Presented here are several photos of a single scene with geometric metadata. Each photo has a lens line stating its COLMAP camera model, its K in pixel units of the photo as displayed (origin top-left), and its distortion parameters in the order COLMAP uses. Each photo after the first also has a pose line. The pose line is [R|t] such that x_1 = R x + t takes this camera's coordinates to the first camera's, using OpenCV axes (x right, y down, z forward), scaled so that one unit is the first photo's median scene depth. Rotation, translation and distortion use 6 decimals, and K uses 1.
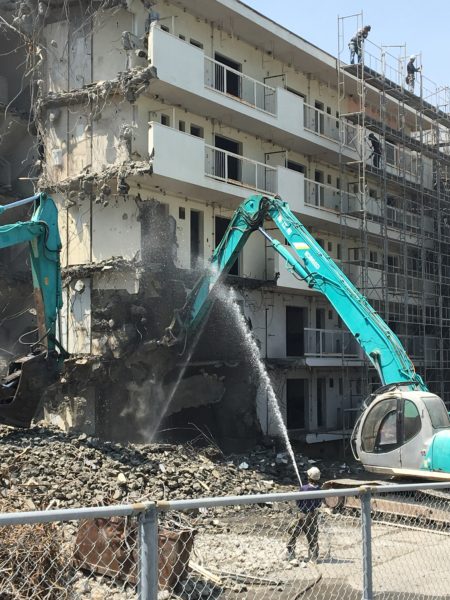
lens RADIAL K [[1045.3, 0, 225.5], [0, 1045.3, 300.4], [0, 0, 1]] dist [0.008092, 0.000000]
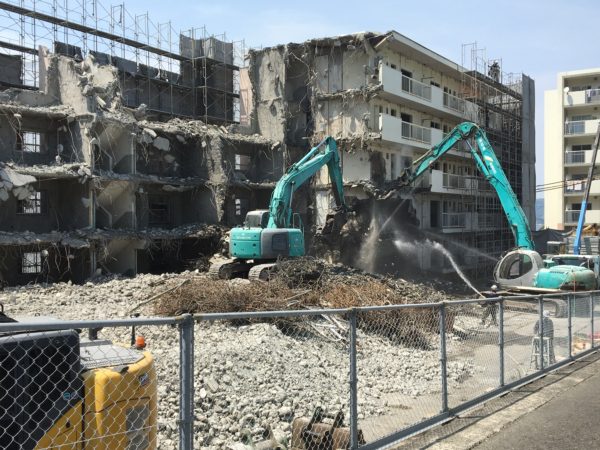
lens RADIAL K [[691.0, 0, 298.7], [0, 691.0, 226.0], [0, 0, 1]] dist [0.075933, 0.000000]
pose [[0.999636, -0.002000, -0.026902, -0.178535], [0.003868, 0.997572, 0.069532, -0.045795], [0.026698, -0.069611, 0.997217, -0.308190]]
